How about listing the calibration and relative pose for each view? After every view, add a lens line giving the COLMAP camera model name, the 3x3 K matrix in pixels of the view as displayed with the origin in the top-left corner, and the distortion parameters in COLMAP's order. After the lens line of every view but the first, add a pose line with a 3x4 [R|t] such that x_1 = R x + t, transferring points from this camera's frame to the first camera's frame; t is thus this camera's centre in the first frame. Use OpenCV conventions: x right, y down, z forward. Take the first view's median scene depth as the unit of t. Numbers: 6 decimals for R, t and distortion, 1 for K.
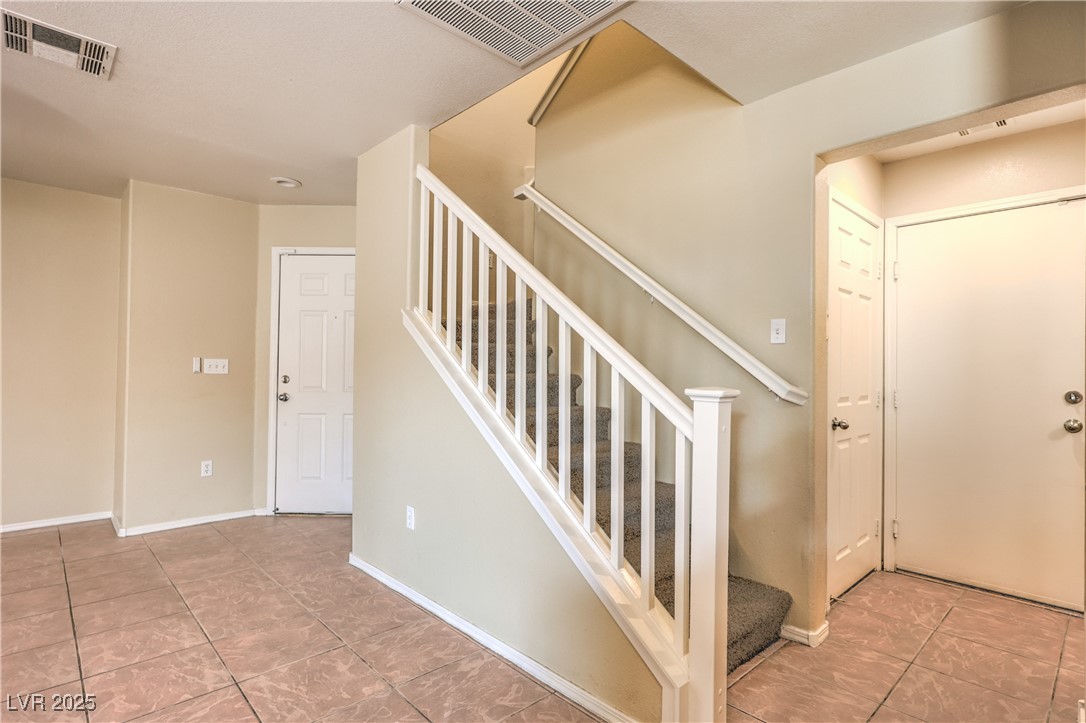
lens RADIAL K [[541.4, 0, 545.2], [0, 541.4, 364.5], [0, 0, 1]] dist [0.003001, 0.000836]
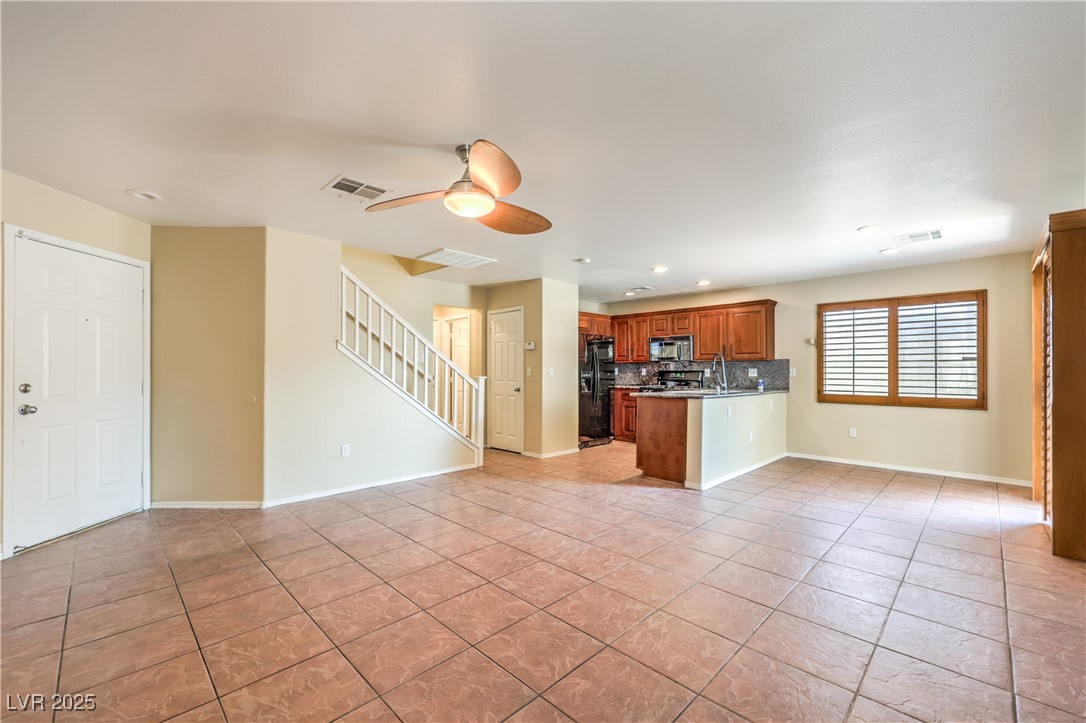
lens RADIAL K [[449.5, 0, 549.8], [0, 449.5, 368.5], [0, 0, 1]] dist [0.001339, 0.000210]
pose [[-0.032640, -0.008232, 0.999433, -1.843665], [-0.014242, 0.999868, 0.007770, -0.030084], [-0.999366, -0.013980, -0.032753, 0.331852]]
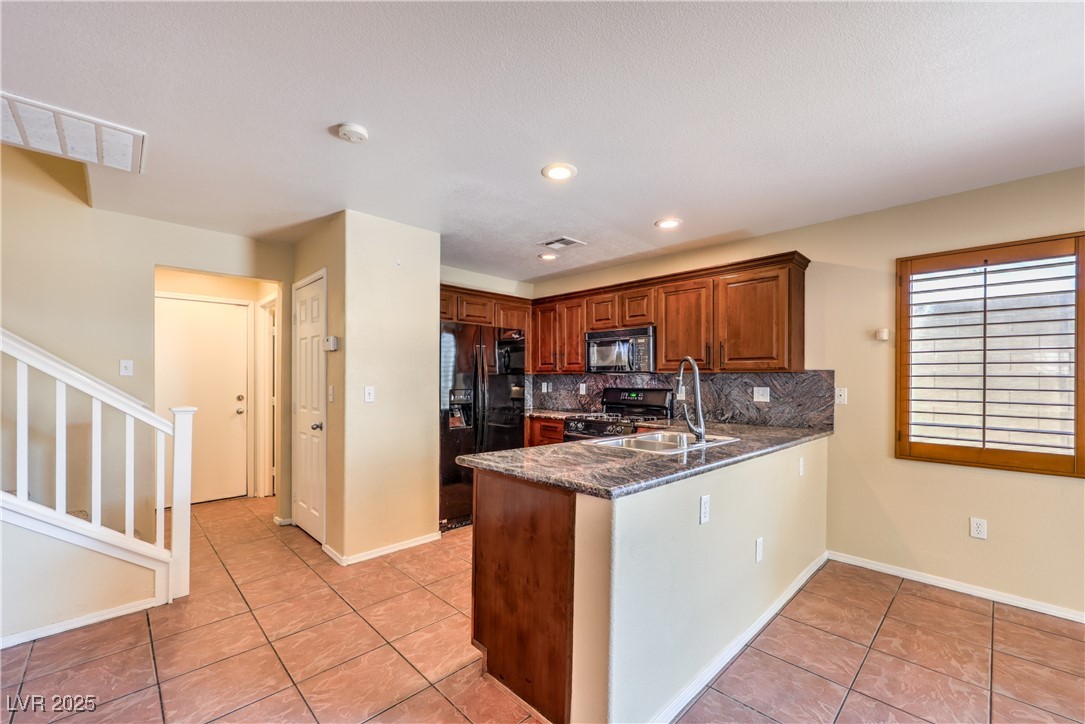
lens RADIAL K [[445.0, 0, 545.6], [0, 445.0, 380.8], [0, 0, 1]] dist [0.000374, 0.000079]
pose [[-0.015139, -0.020912, 0.999667, -0.776977], [-0.015986, 0.999659, 0.020670, -0.060698], [-0.999758, -0.015668, -0.015468, -0.175527]]
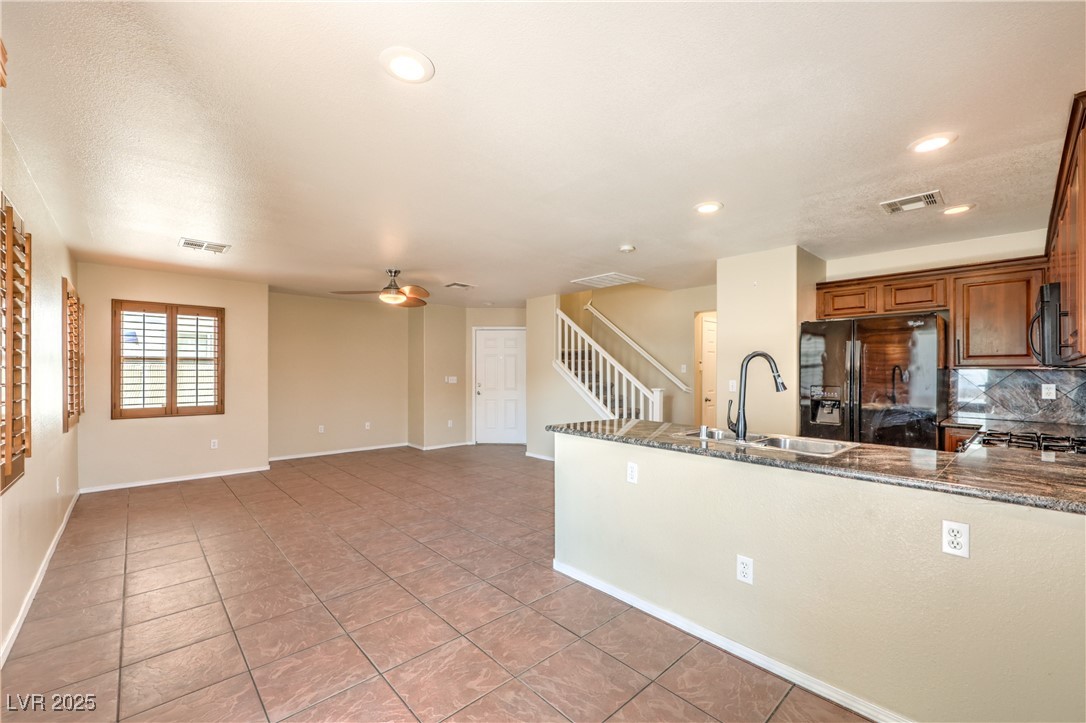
lens RADIAL K [[442.3, 0, 542.2], [0, 442.3, 371.3], [0, 0, 1]] dist [-0.000344, 0.000063]
pose [[0.999800, -0.011074, -0.016656, -0.282360], [0.011243, 0.999886, 0.010082, -0.071269], [0.016542, -0.010267, 0.999810, -1.308972]]
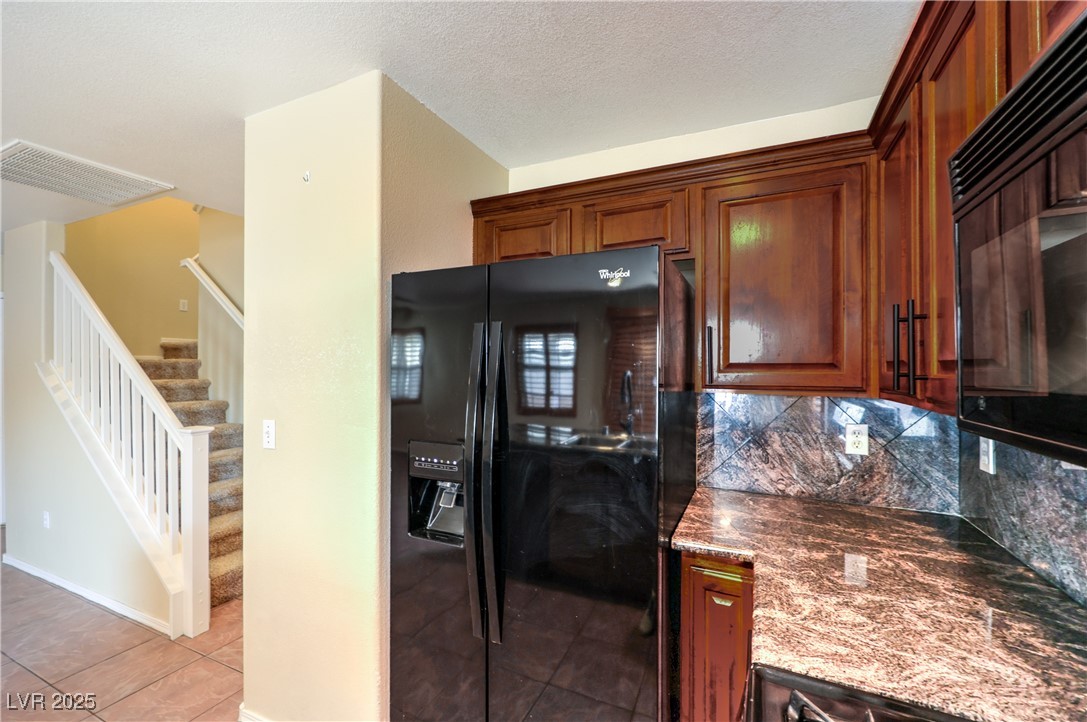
lens RADIAL K [[449.9, 0, 550.3], [0, 449.9, 368.0], [0, 0, 1]] dist [0.001339, 0.000210]
pose [[0.928669, -0.012989, 0.370683, 0.488958], [0.008096, 0.999858, 0.014752, -0.093756], [-0.370822, -0.010699, 0.928642, -0.477029]]
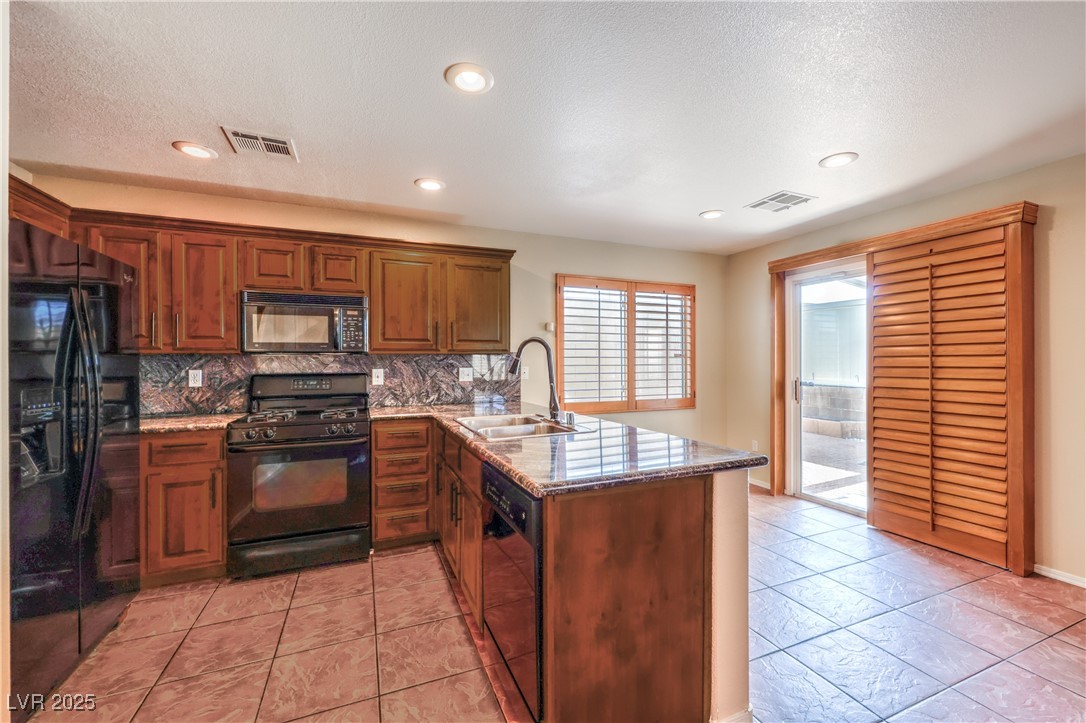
lens RADIAL K [[442.7, 0, 545.8], [0, 442.7, 360.7], [0, 0, 1]] dist [0.000406, -0.000045]
pose [[-0.934875, -0.009366, 0.354853, -0.227699], [-0.012995, 0.999885, -0.007845, -0.040872], [-0.354738, -0.011945, -0.934889, 0.353327]]
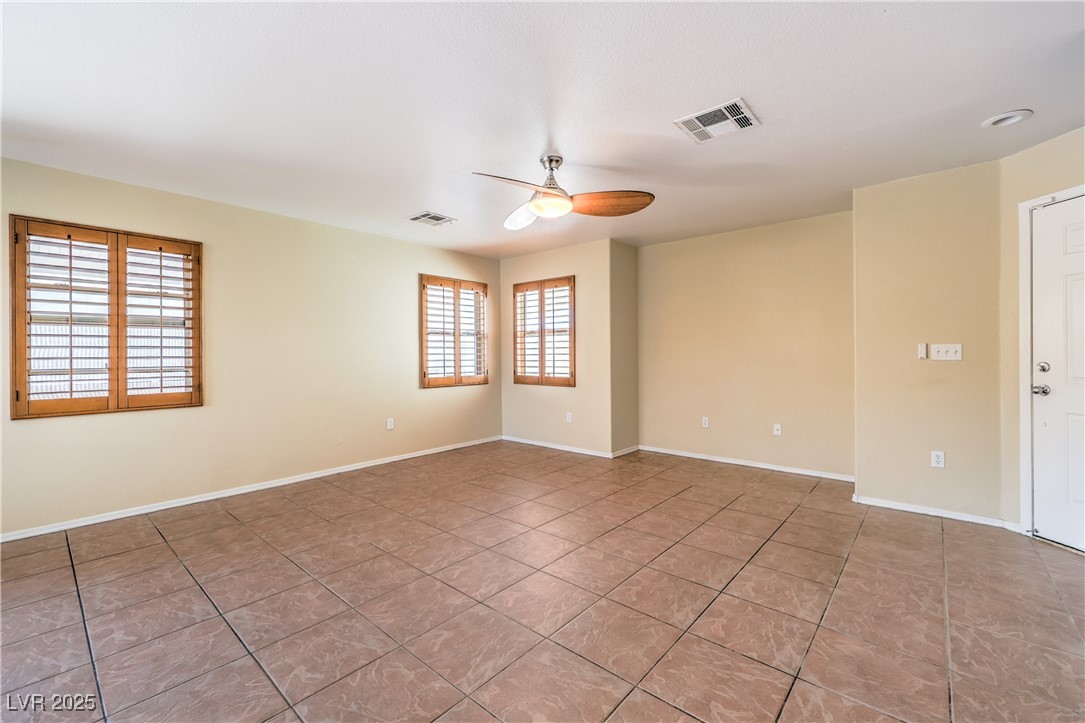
lens RADIAL K [[449.7, 0, 545.4], [0, 449.7, 355.0], [0, 0, 1]] dist [0.001581, 0.000237]
pose [[0.099326, -0.012029, -0.994982, 0.144060], [0.019013, 0.999767, -0.010189, 0.004676], [0.994873, -0.017906, 0.099532, 0.344284]]
